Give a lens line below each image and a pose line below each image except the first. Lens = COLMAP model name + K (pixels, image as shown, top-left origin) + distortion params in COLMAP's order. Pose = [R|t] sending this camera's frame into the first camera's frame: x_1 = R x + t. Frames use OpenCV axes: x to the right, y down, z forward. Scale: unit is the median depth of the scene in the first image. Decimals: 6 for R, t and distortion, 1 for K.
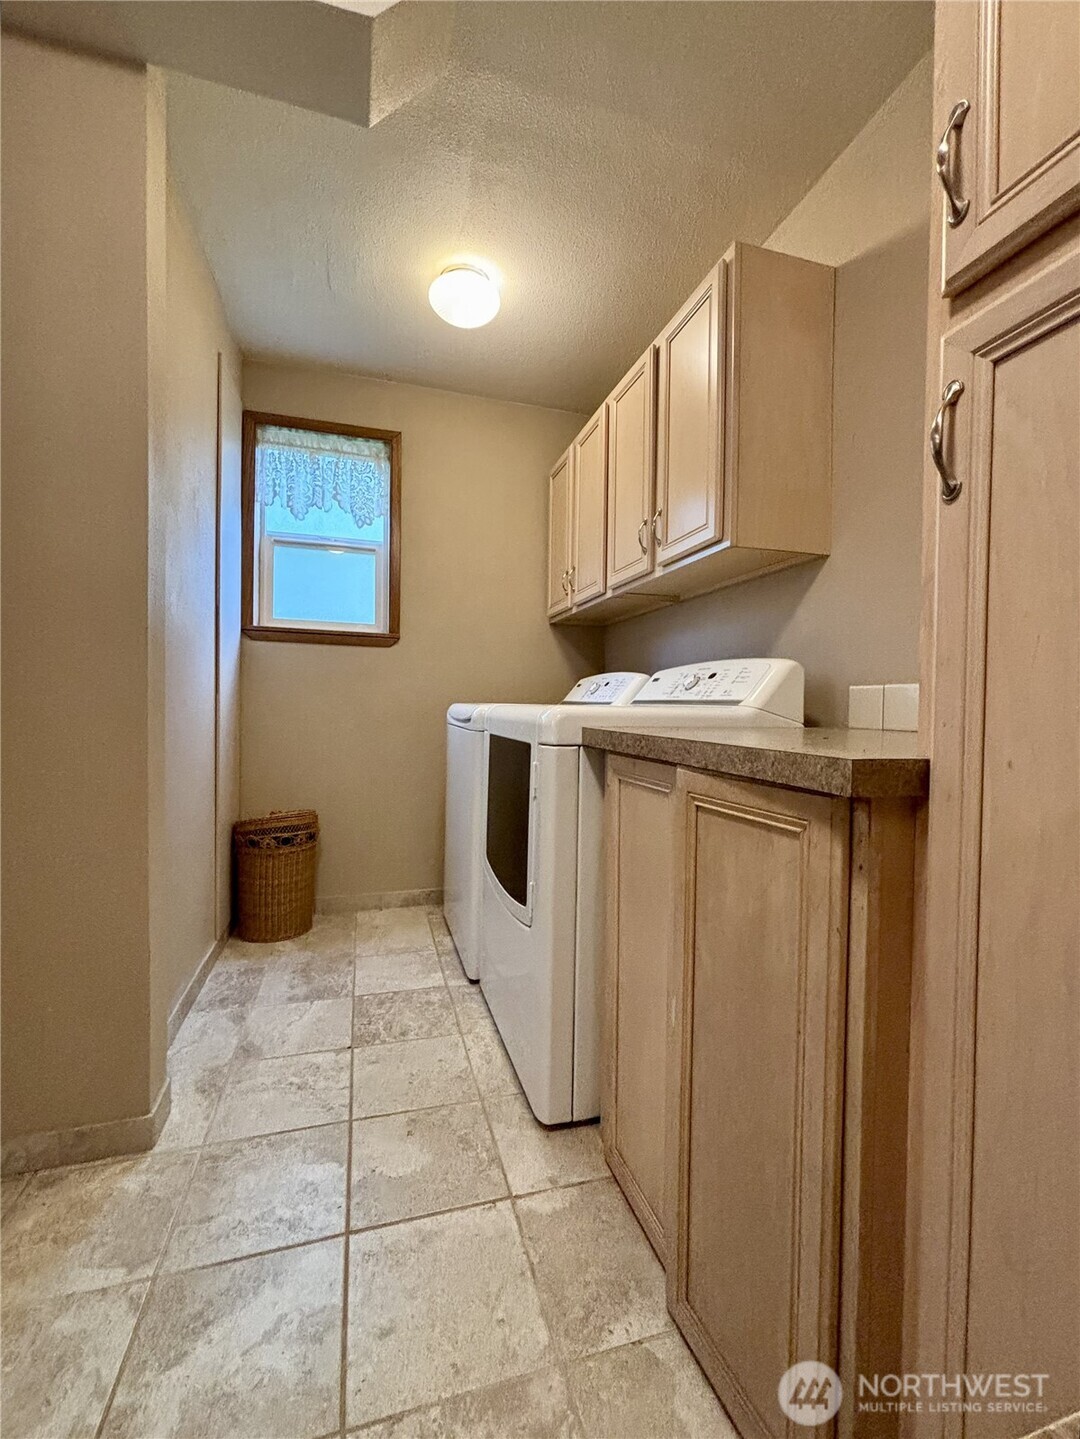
lens RADIAL K [[612.1, 0, 540.0], [0, 612.1, 719.5], [0, 0, 1]] dist [-0.001163, 0.000123]
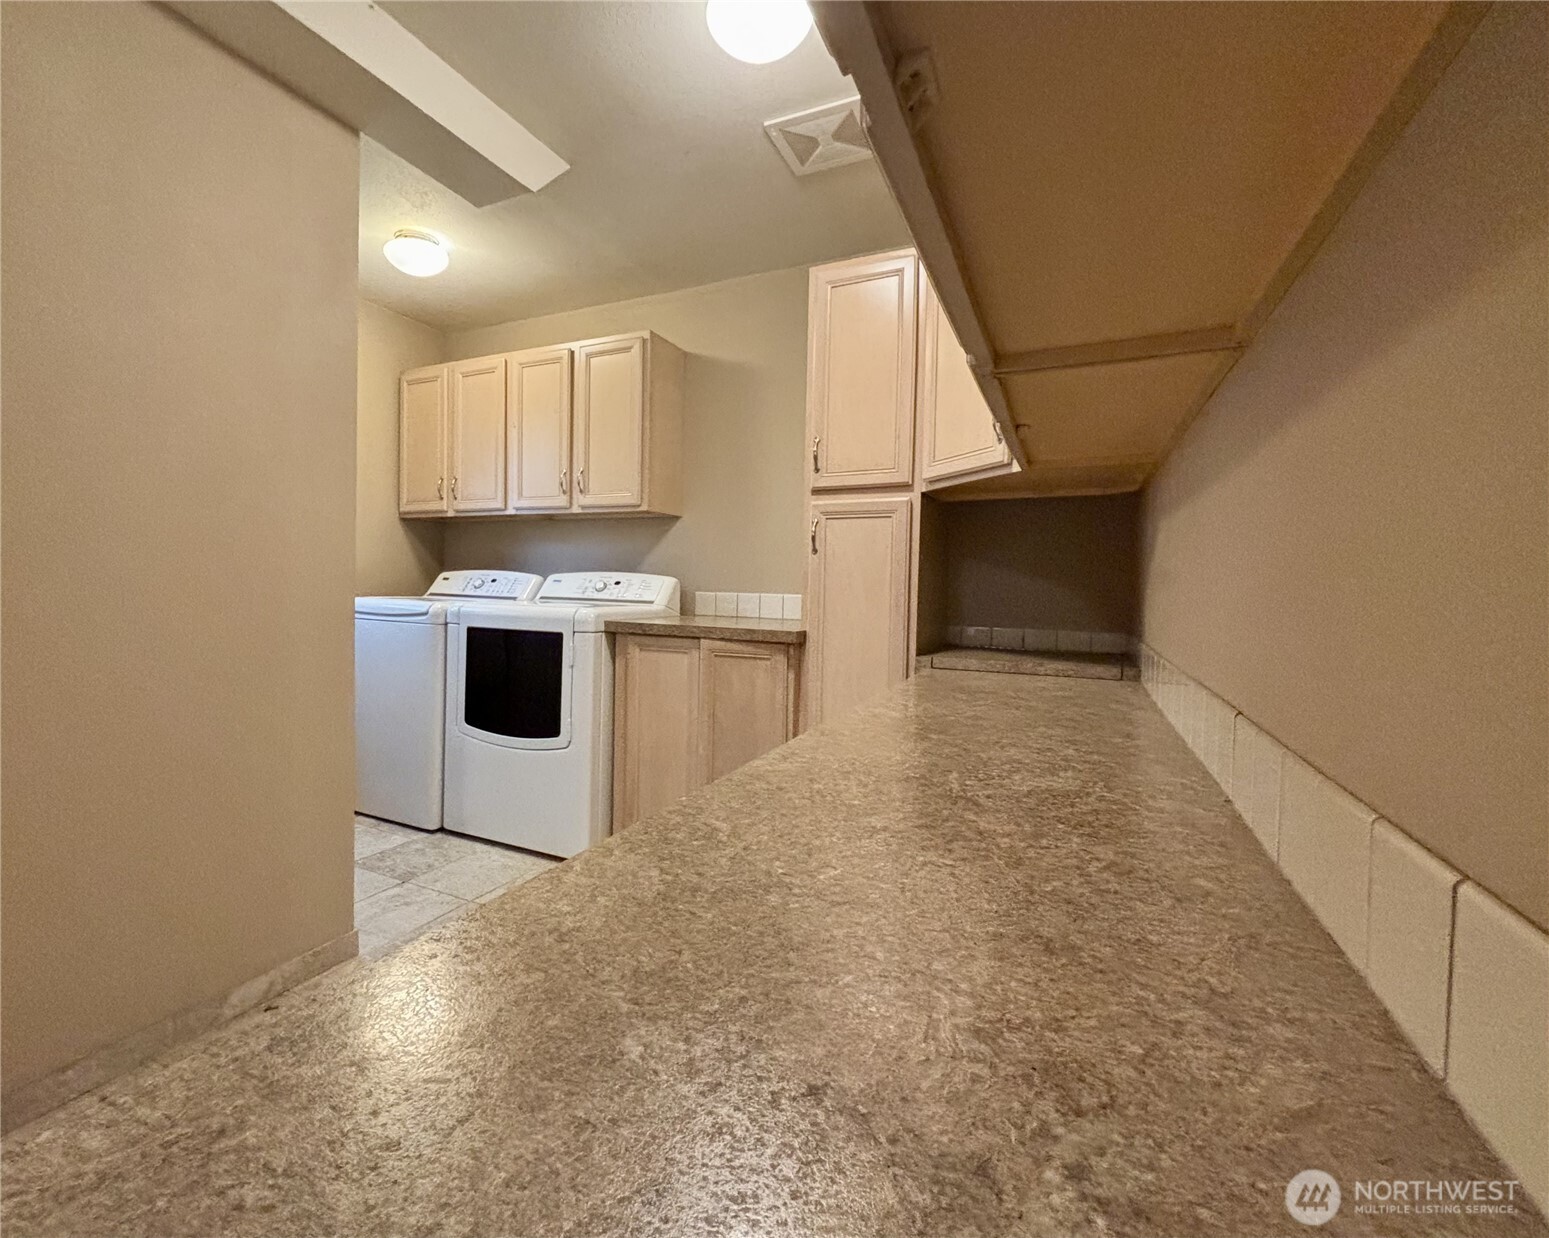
lens RADIAL K [[666.0, 0, 774.5], [0, 666.0, 619.0], [0, 0, 1]] dist [0.000203, -0.000004]
pose [[0.647272, -0.035549, 0.761430, -0.859650], [0.003715, 0.999047, 0.043484, -0.059161], [-0.762250, -0.025318, 0.646788, -0.457438]]
